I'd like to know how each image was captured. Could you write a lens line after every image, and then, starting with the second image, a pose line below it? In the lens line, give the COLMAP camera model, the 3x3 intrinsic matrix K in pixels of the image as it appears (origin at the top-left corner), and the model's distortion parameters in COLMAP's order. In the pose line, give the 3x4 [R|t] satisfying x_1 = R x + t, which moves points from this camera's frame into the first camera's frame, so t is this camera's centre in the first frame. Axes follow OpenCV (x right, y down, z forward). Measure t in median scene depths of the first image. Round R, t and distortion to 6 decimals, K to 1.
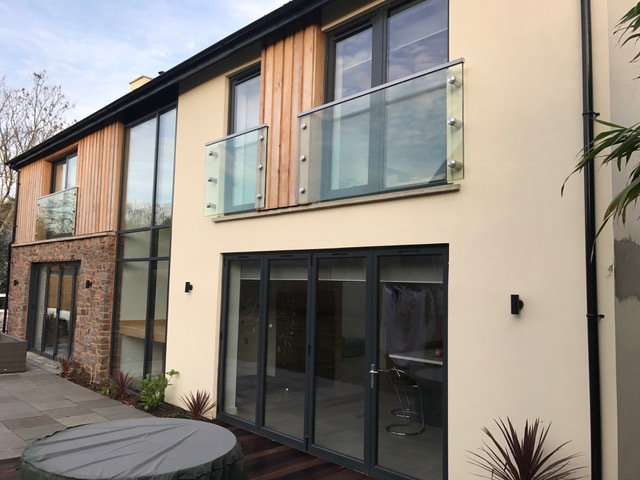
lens RADIAL K [[521.8, 0, 320.0], [0, 521.8, 236.0], [0, 0, 1]] dist [0.010541, -0.004566]
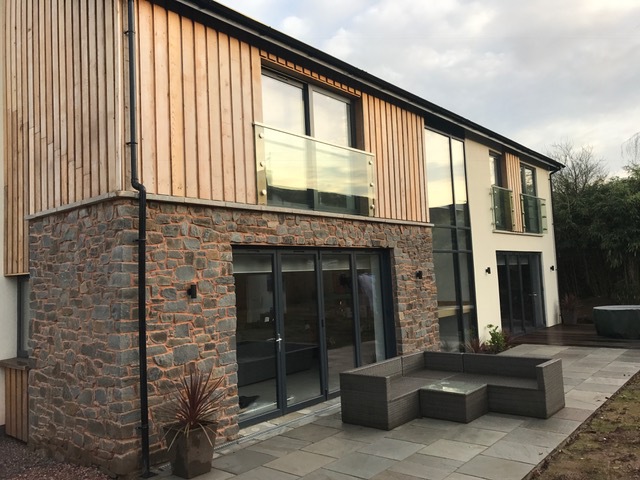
lens RADIAL K [[521.8, 0, 320.0], [0, 521.8, 236.0], [0, 0, 1]] dist [0.010541, -0.004566]
pose [[-0.103542, 0.056119, 0.993041, -1.890226], [-0.049046, 0.996904, -0.061451, 0.122937], [-0.993415, -0.055067, -0.100469, 1.770550]]
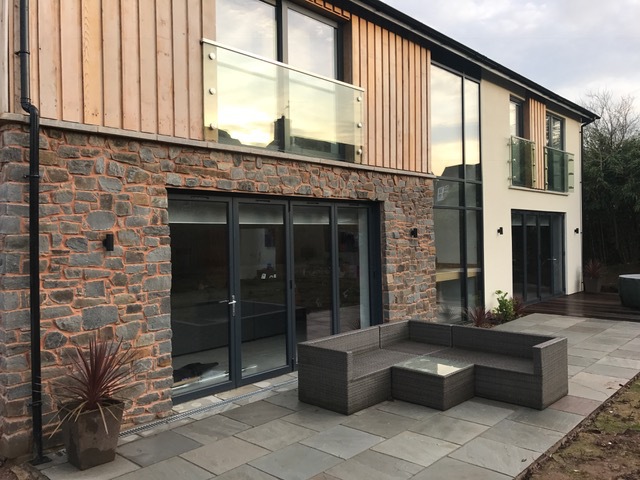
lens RADIAL K [[521.8, 0, 320.0], [0, 521.8, 236.0], [0, 0, 1]] dist [0.010541, -0.004566]
pose [[-0.051943, -0.027847, 0.998262, -1.743284], [-0.078679, 0.996618, 0.023707, 0.123647], [-0.995546, -0.077311, -0.053958, 1.653484]]
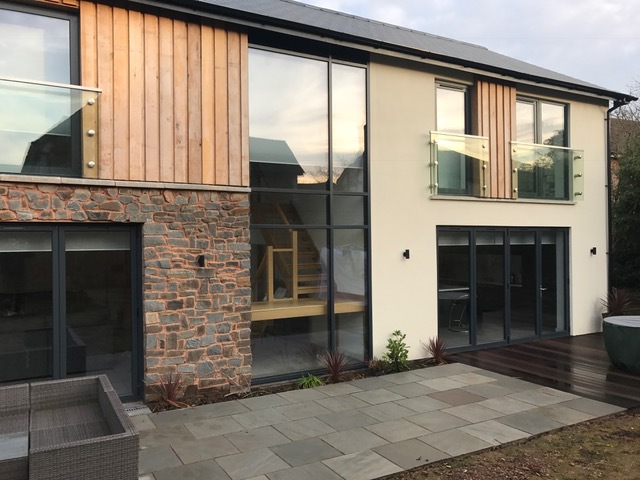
lens RADIAL K [[508.5, 0, 320.4], [0, 508.5, 255.6], [0, 0, 1]] dist [0.034123, -0.001261]
pose [[0.257304, -0.034922, 0.965699, -1.426556], [-0.060908, 0.996774, 0.052275, 0.058321], [-0.964409, -0.072270, 0.254347, 0.949806]]
